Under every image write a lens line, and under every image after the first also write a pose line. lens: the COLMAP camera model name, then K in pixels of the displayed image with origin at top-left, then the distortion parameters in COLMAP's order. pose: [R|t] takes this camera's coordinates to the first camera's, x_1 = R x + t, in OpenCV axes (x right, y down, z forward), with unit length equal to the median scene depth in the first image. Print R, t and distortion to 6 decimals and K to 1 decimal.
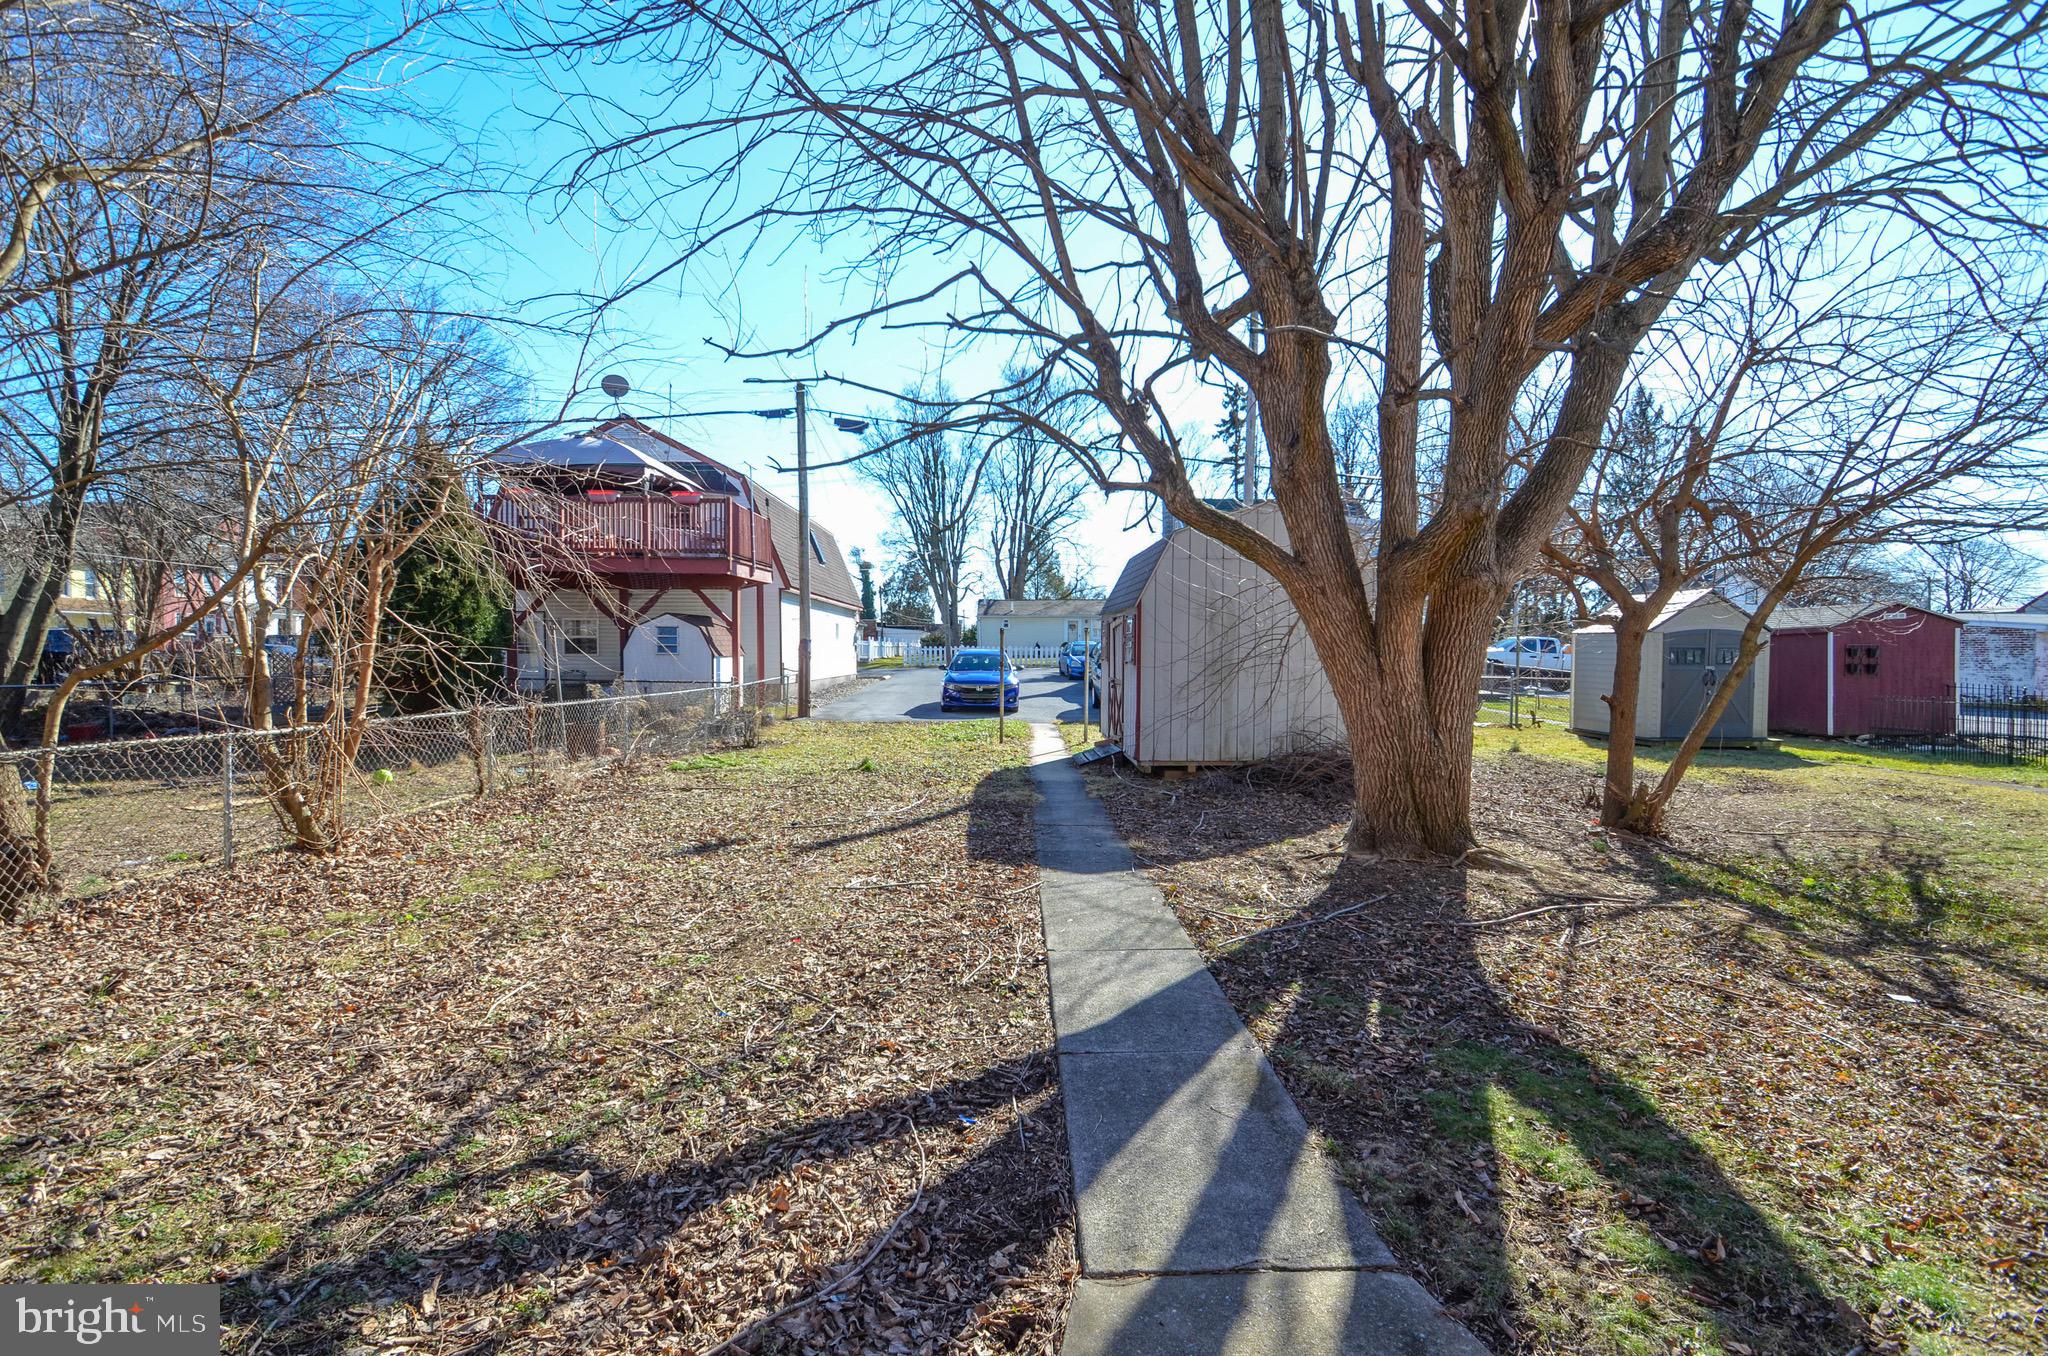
lens RADIAL K [[941.5, 0, 1025.7], [0, 941.5, 675.5], [0, 0, 1]] dist [0.000464, 0.000010]
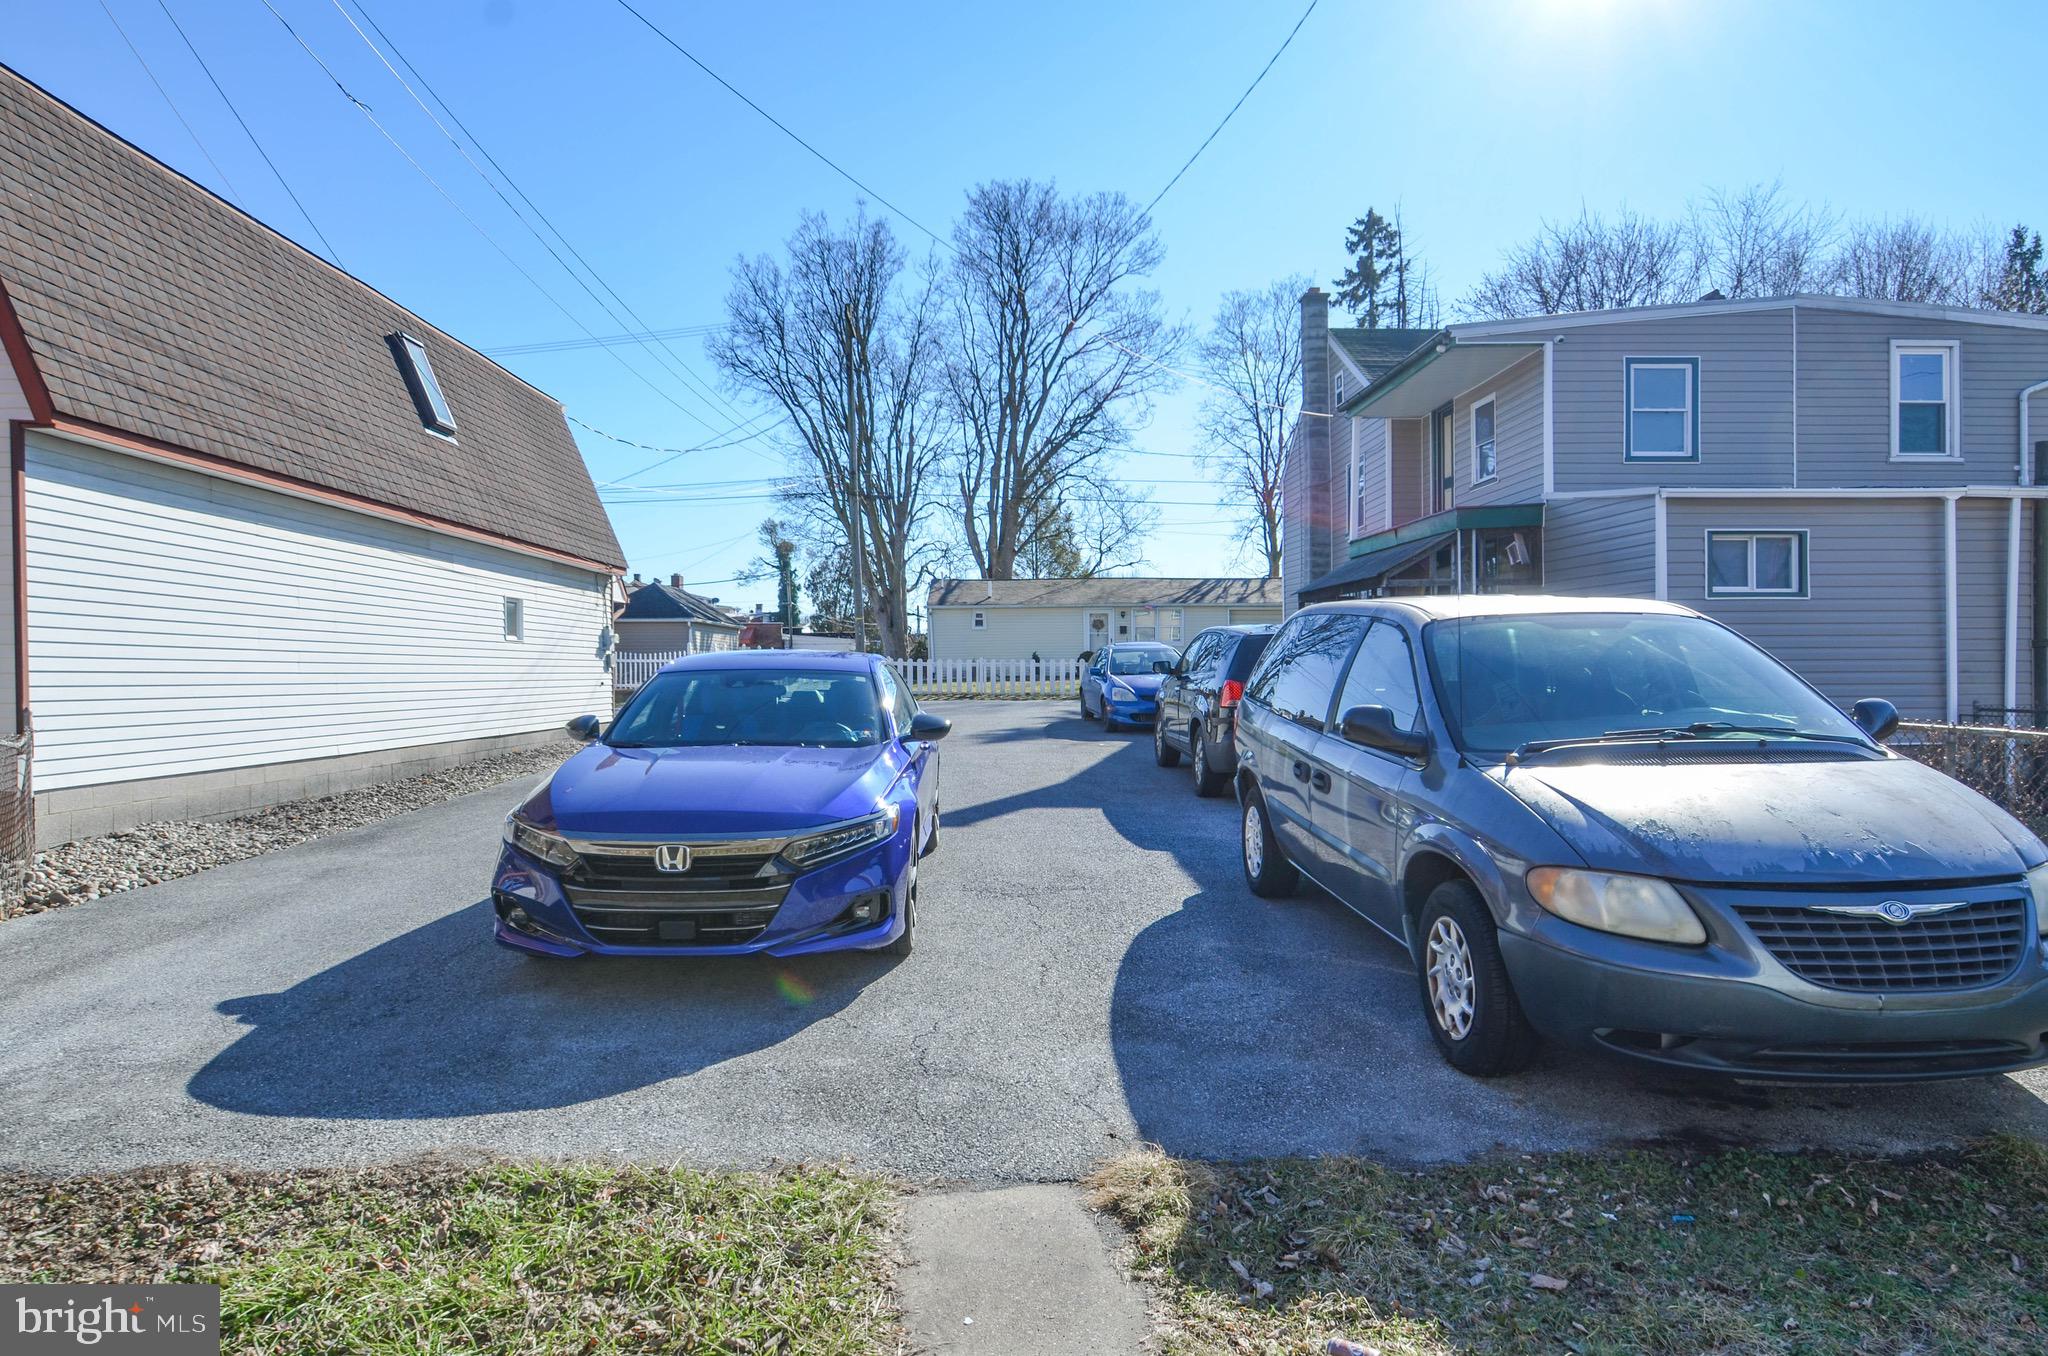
lens RADIAL K [[1235.3, 0, 1023.2], [0, 1235.3, 678.1], [0, 0, 1]] dist [0.000707, 0.000210]
pose [[0.999947, -0.010103, -0.001770, 0.005227], [0.010064, 0.999728, -0.021049, -0.004013], [0.001982, 0.021030, 0.999777, 0.219361]]
